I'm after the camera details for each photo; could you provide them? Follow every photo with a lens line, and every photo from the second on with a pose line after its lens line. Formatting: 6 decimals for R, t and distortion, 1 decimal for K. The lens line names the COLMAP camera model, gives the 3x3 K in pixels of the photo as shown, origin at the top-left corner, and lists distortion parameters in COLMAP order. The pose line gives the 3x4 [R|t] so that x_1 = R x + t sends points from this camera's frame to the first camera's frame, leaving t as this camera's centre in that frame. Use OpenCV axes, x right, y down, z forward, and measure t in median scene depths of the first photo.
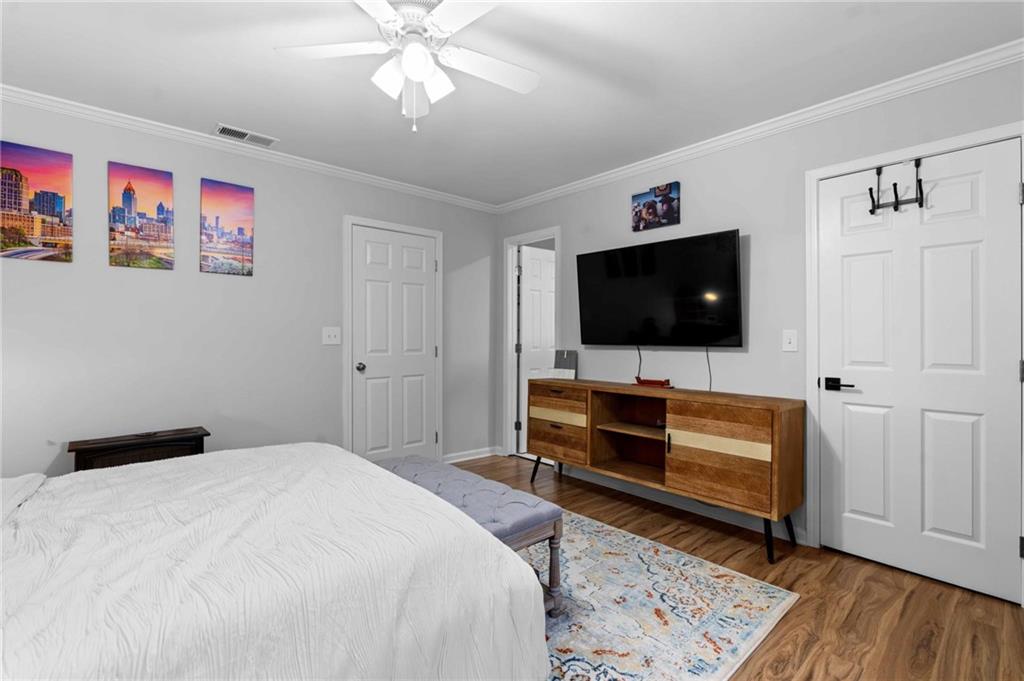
lens RADIAL K [[463.7, 0, 511.7], [0, 463.7, 340.5], [0, 0, 1]] dist [-0.003670, -0.000238]
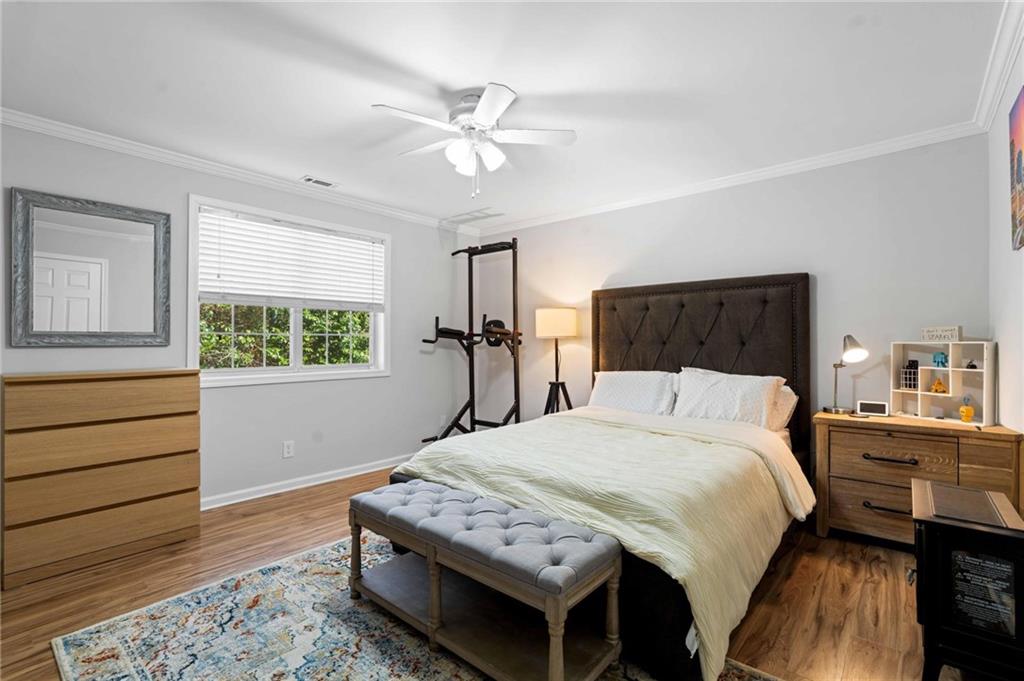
lens RADIAL K [[463.7, 0, 512.7], [0, 463.7, 340.8], [0, 0, 1]] dist [-0.003670, -0.000238]
pose [[-0.990189, -0.004808, -0.139651, -0.120341], [-0.004084, 0.999977, -0.005471, -0.012675], [0.139674, -0.004847, -0.990186, 2.125428]]
